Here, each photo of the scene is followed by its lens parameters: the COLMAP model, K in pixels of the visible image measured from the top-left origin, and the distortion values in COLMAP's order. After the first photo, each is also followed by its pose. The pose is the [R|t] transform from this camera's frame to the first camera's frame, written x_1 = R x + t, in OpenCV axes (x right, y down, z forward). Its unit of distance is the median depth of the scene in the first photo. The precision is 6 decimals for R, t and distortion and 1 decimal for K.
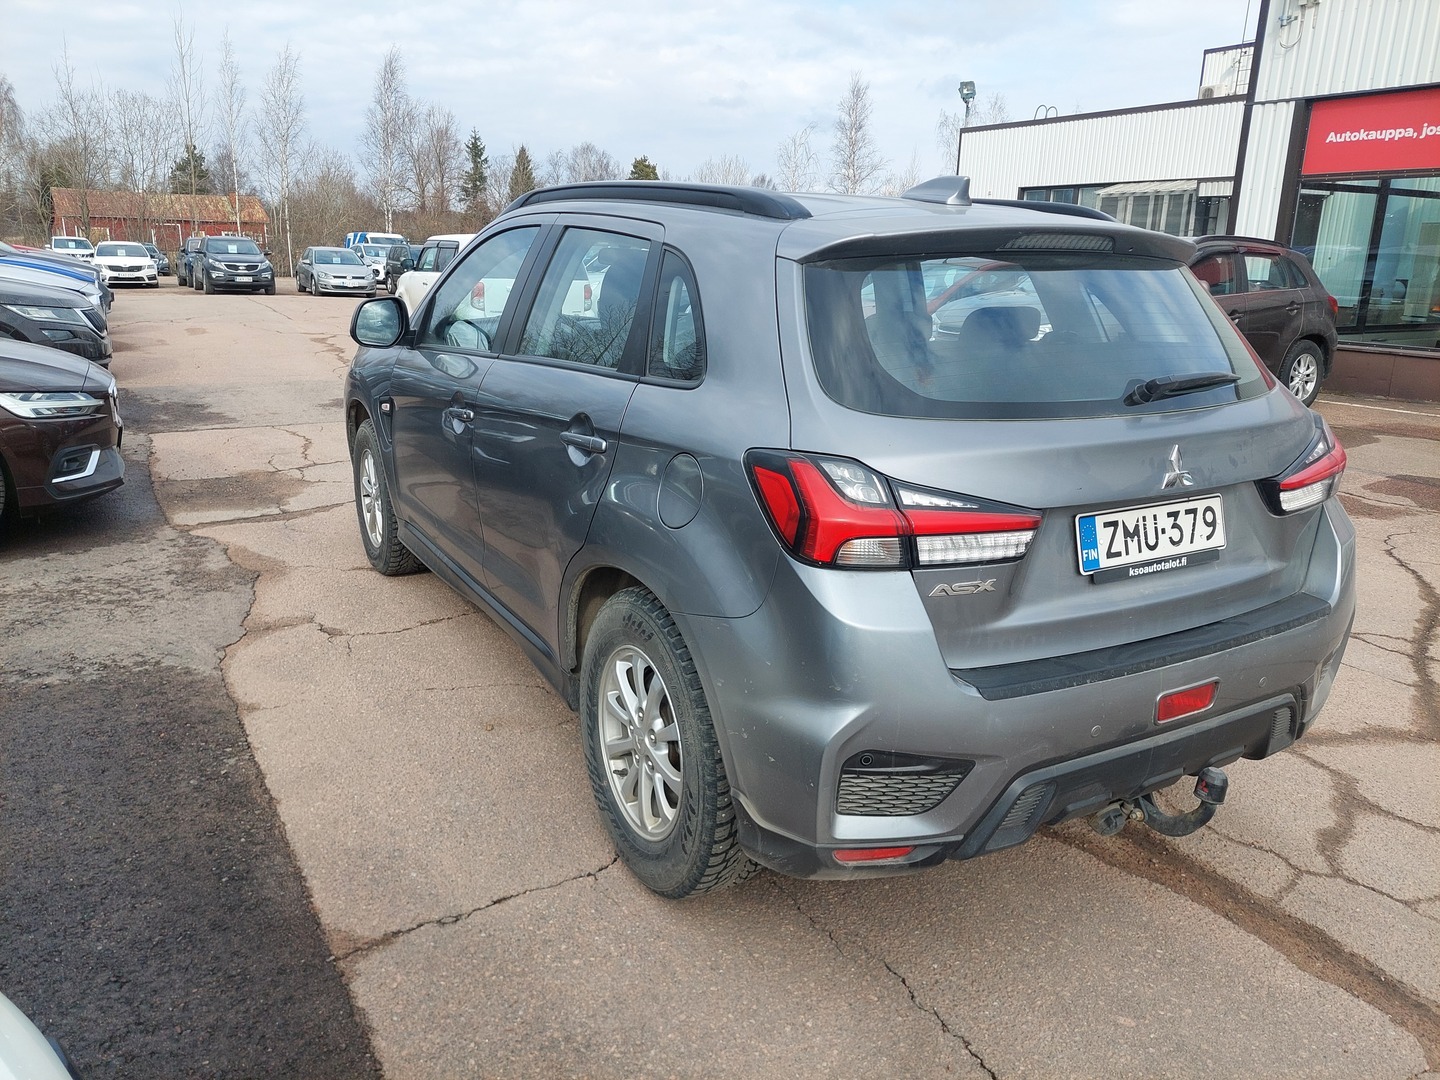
lens RADIAL K [[1053.8, 0, 720.0], [0, 1053.8, 540.0], [0, 0, 1]] dist [0.008398, 0.005481]
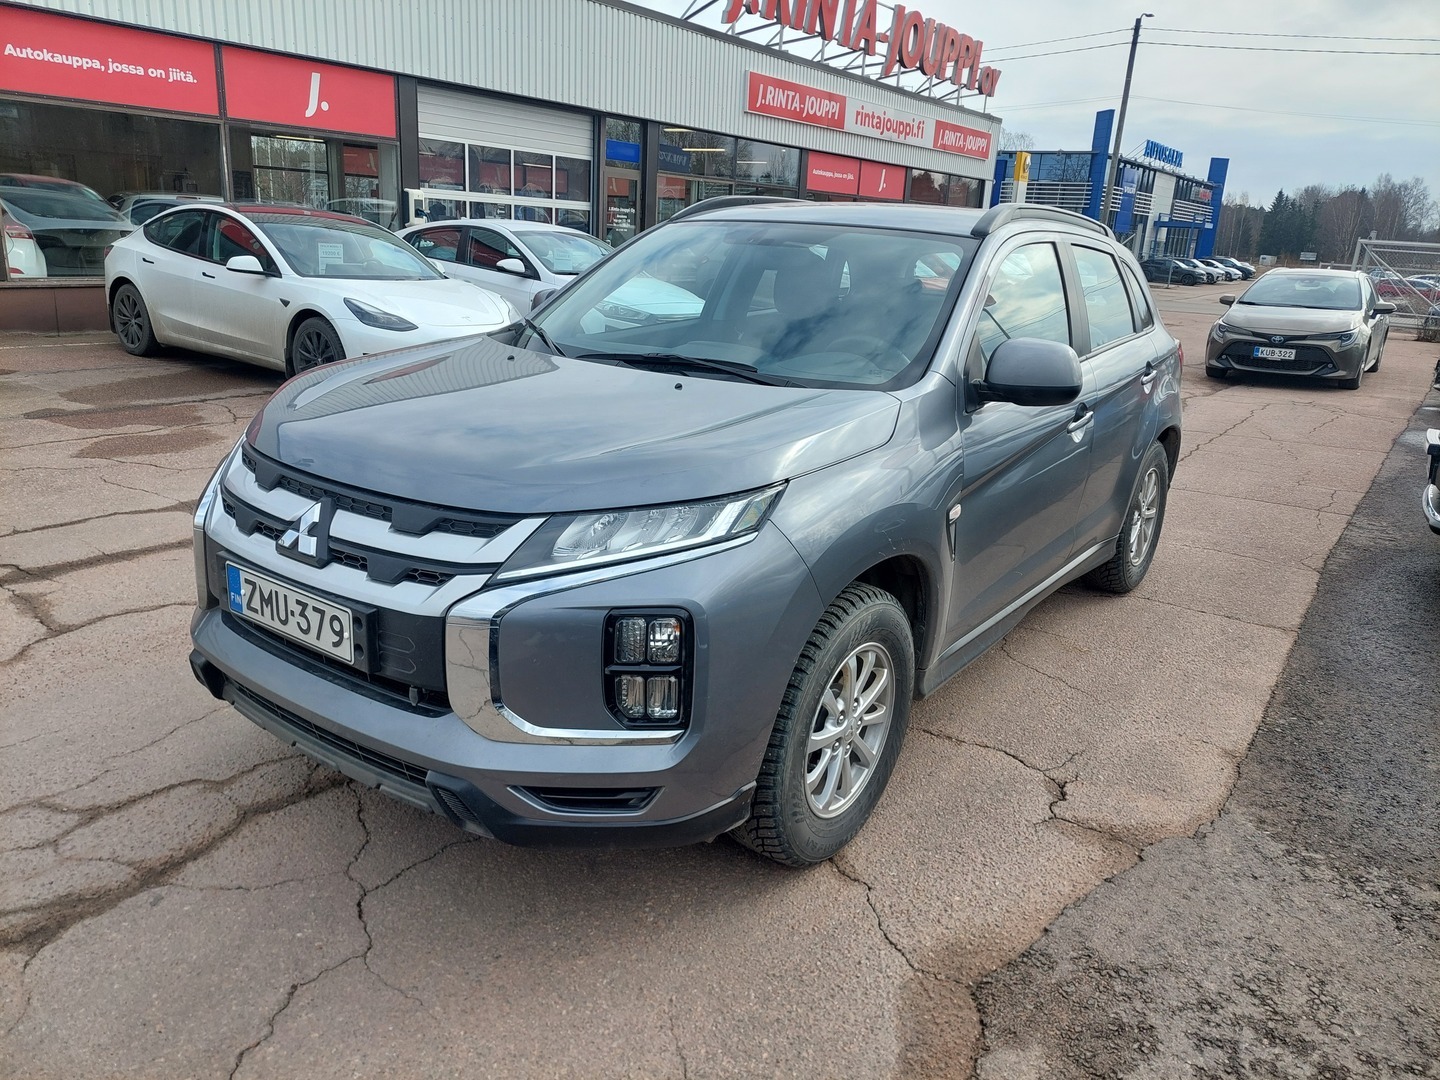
lens RADIAL K [[1053.8, 0, 720.0], [0, 1053.8, 540.0], [0, 0, 1]] dist [0.008398, 0.005481]
pose [[-0.413105, -0.306190, 0.857666, -0.925052], [0.184115, 0.894255, 0.407934, -0.453475], [-0.891878, 0.326429, -0.313047, 1.496589]]
